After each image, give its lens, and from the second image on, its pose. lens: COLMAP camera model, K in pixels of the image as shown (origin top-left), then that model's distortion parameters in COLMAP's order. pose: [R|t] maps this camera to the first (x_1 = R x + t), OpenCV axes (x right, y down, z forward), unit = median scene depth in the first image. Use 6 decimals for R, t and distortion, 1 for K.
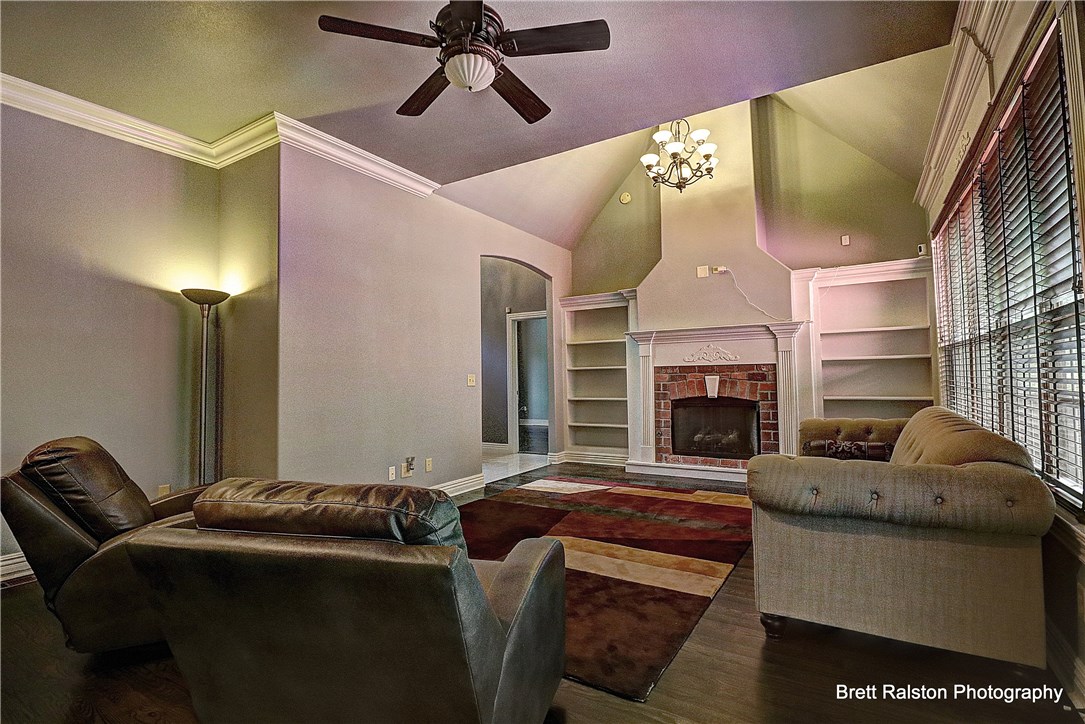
lens RADIAL K [[504.7, 0, 546.0], [0, 504.7, 358.2], [0, 0, 1]] dist [-0.005838, -0.006730]
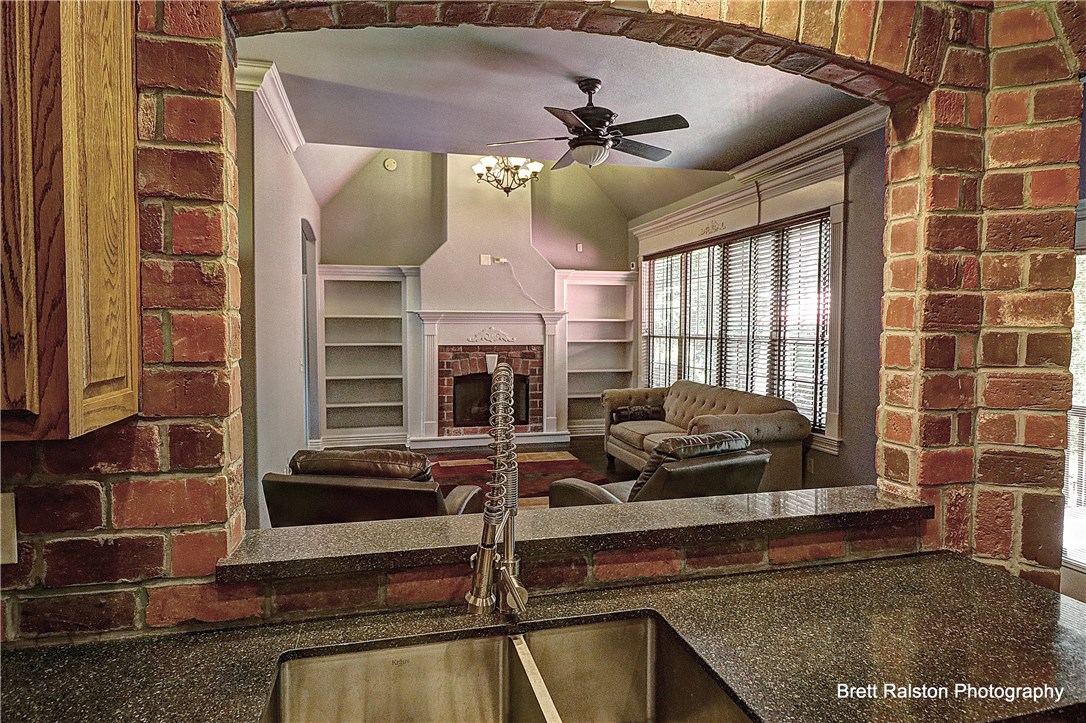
lens RADIAL K [[627.3, 0, 537.9], [0, 627.3, 360.6], [0, 0, 1]] dist [-0.003210, -0.001203]
pose [[0.690801, -0.021865, 0.722714, -0.589262], [-0.041405, 0.996706, 0.069730, -0.051228], [-0.721858, -0.078093, 0.687621, -0.038410]]
